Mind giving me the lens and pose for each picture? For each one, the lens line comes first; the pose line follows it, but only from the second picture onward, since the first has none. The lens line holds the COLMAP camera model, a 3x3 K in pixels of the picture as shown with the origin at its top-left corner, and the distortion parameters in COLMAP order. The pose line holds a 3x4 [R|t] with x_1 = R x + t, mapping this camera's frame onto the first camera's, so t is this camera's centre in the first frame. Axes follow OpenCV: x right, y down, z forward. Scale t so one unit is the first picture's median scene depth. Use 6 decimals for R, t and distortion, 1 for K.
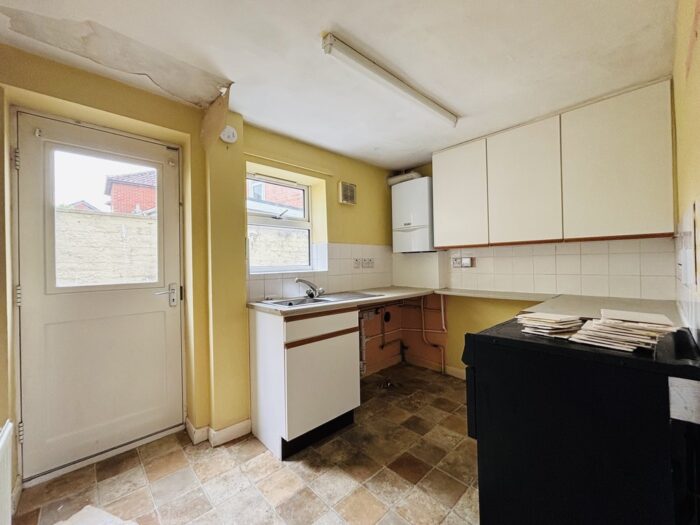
lens RADIAL K [[280.1, 0, 350.0], [0, 280.1, 262.5], [0, 0, 1]] dist [-0.011683, -0.000278]
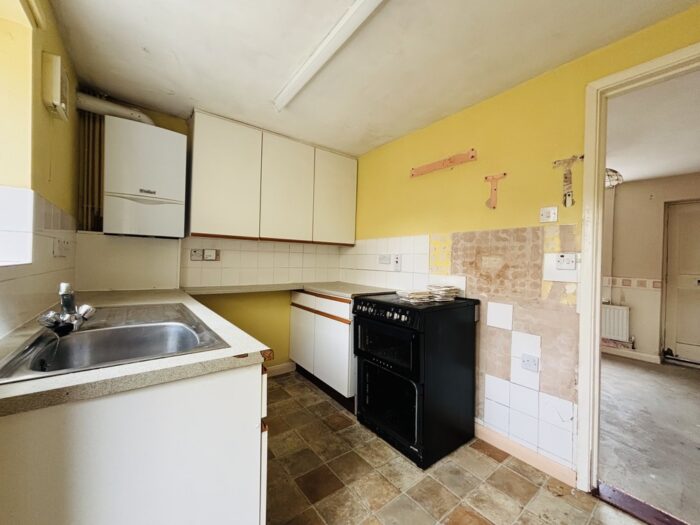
lens RADIAL K [[280.1, 0, 350.0], [0, 280.1, 262.5], [0, 0, 1]] dist [-0.011683, -0.000278]
pose [[0.098850, 0.013786, 0.995007, -0.467879], [-0.027997, 0.999547, -0.011067, 0.024064], [-0.994708, -0.026764, 0.099191, 0.578450]]
